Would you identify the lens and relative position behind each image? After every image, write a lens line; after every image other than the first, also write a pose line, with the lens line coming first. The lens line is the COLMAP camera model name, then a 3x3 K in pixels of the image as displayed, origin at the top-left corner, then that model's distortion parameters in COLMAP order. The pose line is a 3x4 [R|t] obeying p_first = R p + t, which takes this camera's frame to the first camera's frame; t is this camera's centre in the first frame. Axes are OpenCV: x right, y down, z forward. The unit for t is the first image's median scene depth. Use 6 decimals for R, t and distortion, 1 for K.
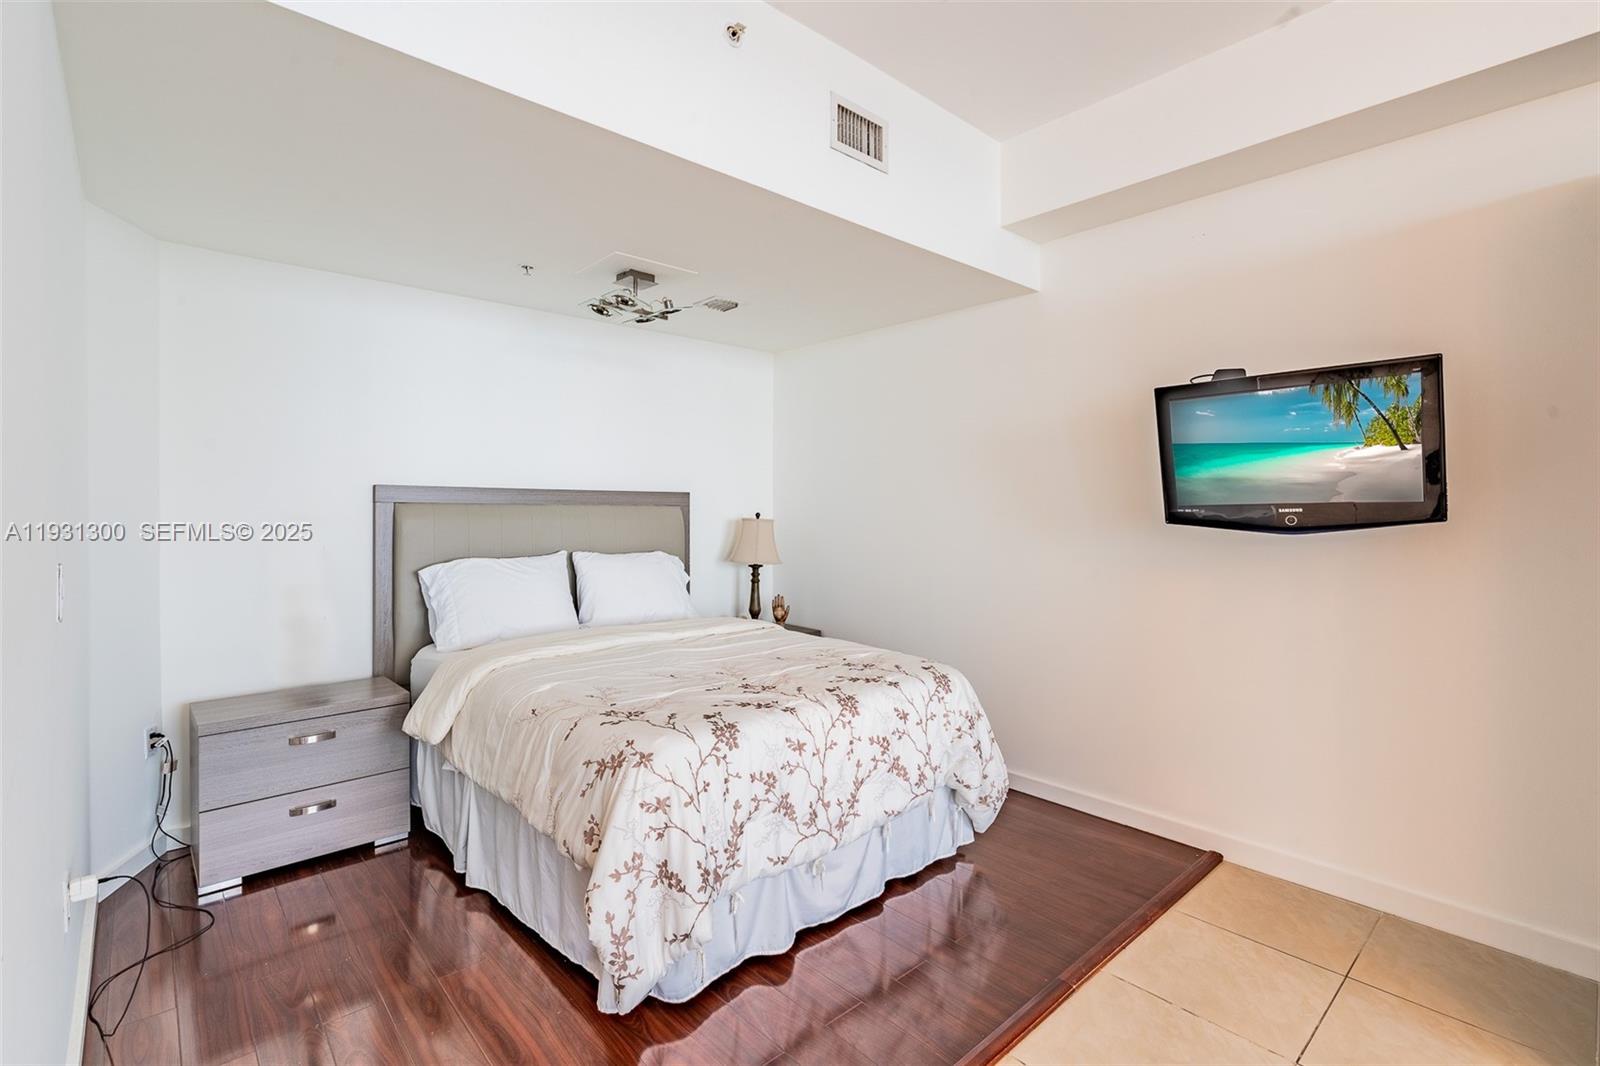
lens RADIAL K [[735.0, 0, 806.8], [0, 735.0, 515.8], [0, 0, 1]] dist [-0.002169, -0.000197]
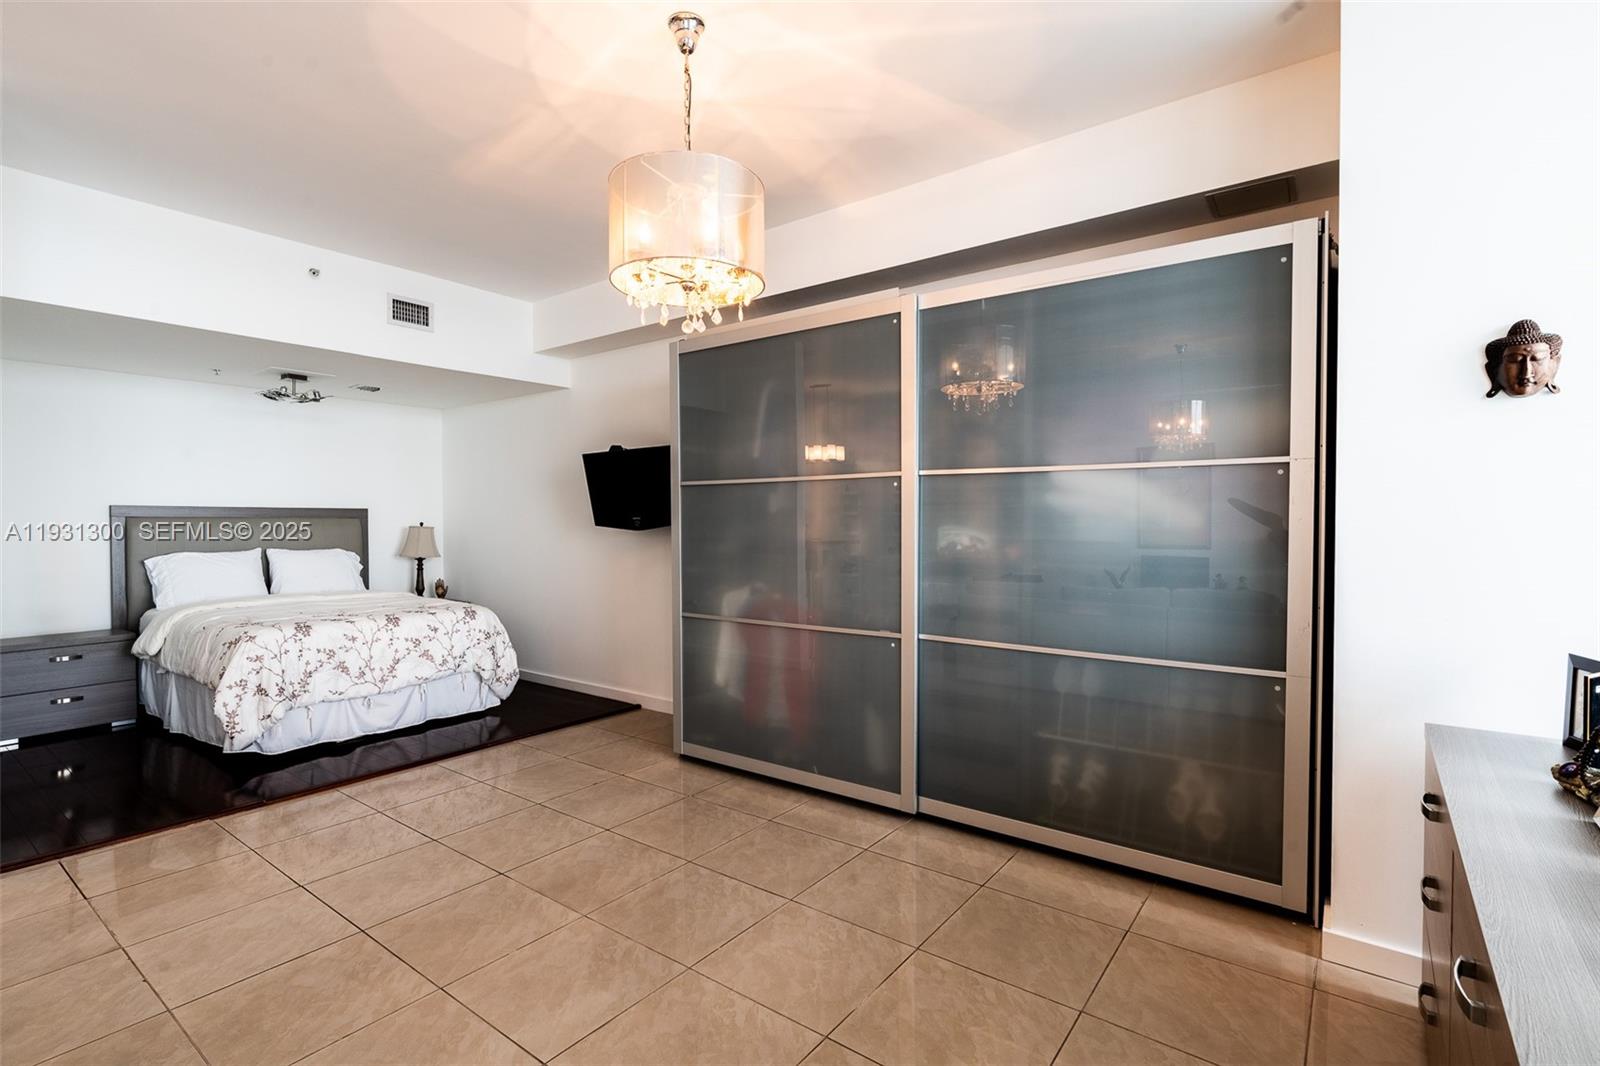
lens RADIAL K [[748.8, 0, 800.0], [0, 748.8, 533.0], [0, 0, 1]] dist [0.001811, 0.000048]
pose [[0.982746, -0.009362, 0.184723, 0.654672], [0.007948, 0.999933, 0.008397, 0.017299], [-0.184790, -0.006784, 0.982755, -0.983221]]
